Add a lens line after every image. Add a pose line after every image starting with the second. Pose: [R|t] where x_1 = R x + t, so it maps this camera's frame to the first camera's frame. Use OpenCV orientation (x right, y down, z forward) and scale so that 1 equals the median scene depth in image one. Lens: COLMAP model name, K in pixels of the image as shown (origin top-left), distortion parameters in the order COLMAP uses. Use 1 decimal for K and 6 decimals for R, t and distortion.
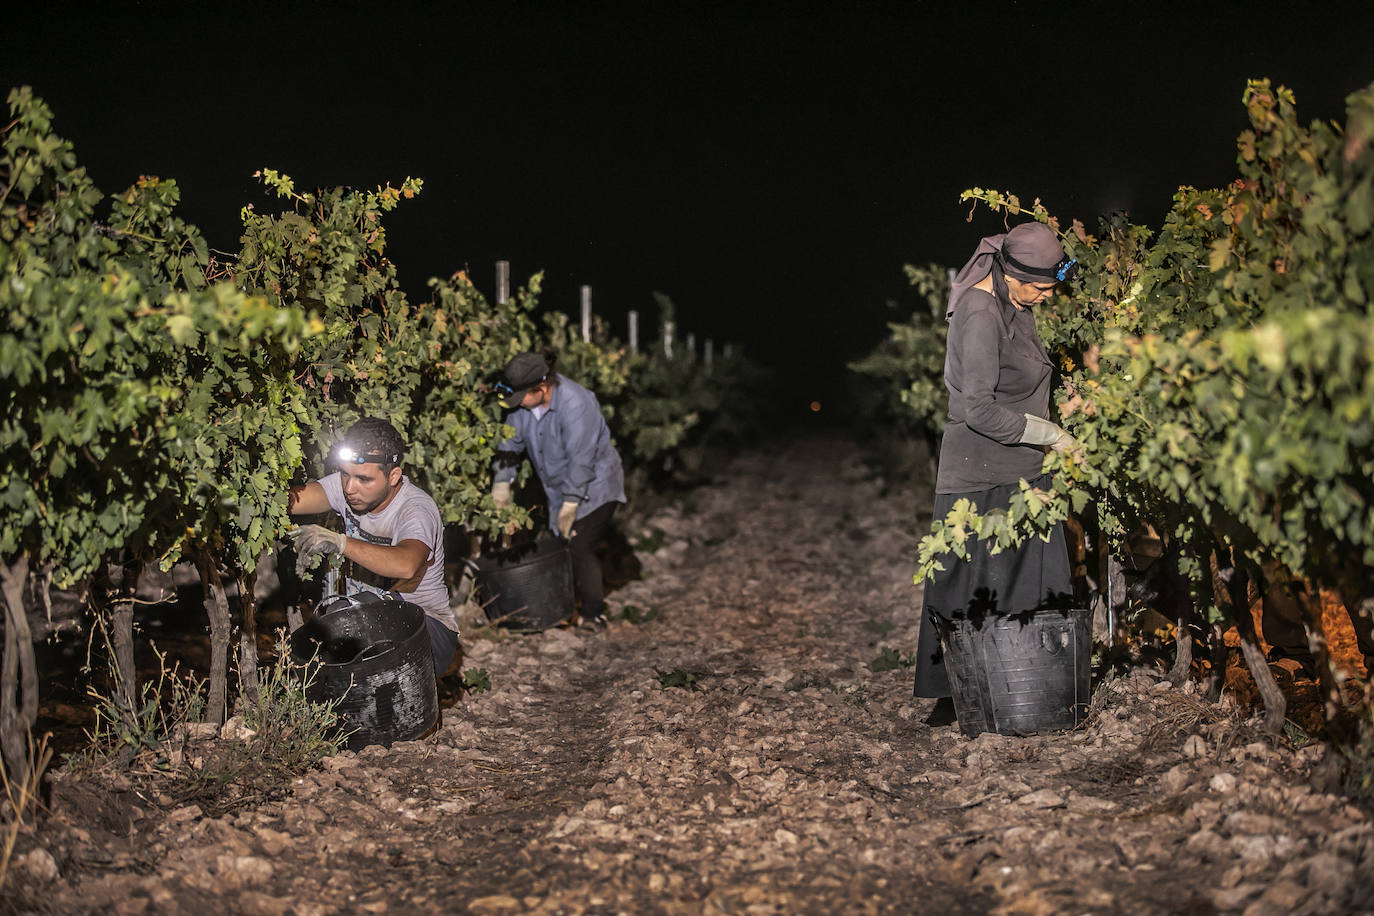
lens RADIAL K [[4144.8, 0, 688.8], [0, 4144.8, 412.9], [0, 0, 1]] dist [-0.034697, 2.331492]
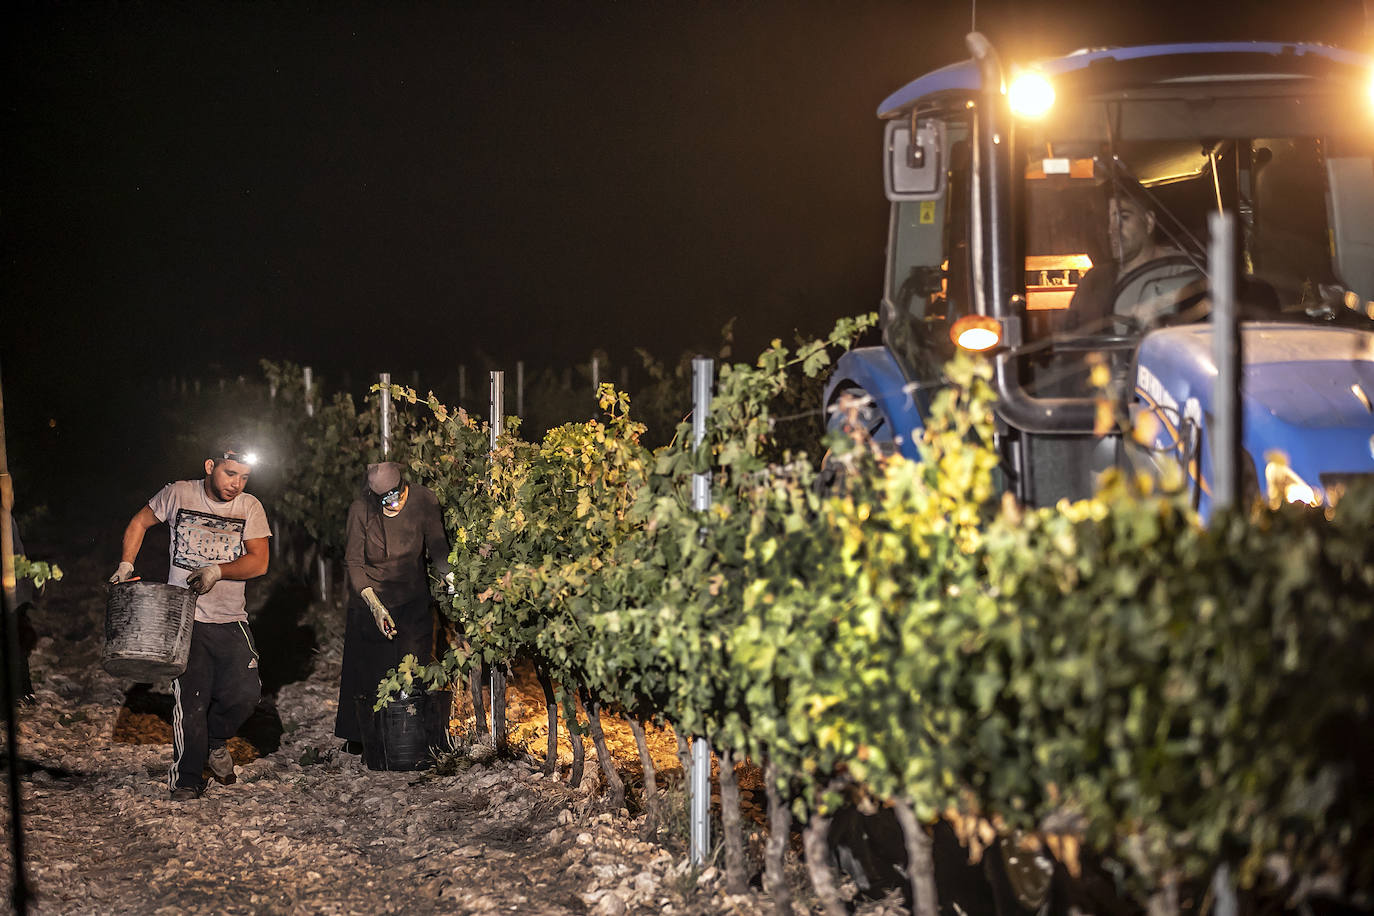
lens RADIAL K [[4144.8, 0, 688.8], [0, 4144.8, 412.9], [0, 0, 1]] dist [-0.034697, 2.331492]
pose [[0.987642, 0.000711, 0.156725, -0.082304], [0.002547, 0.999785, -0.020586, -0.041529], [-0.156706, 0.020731, 0.987428, -0.587302]]
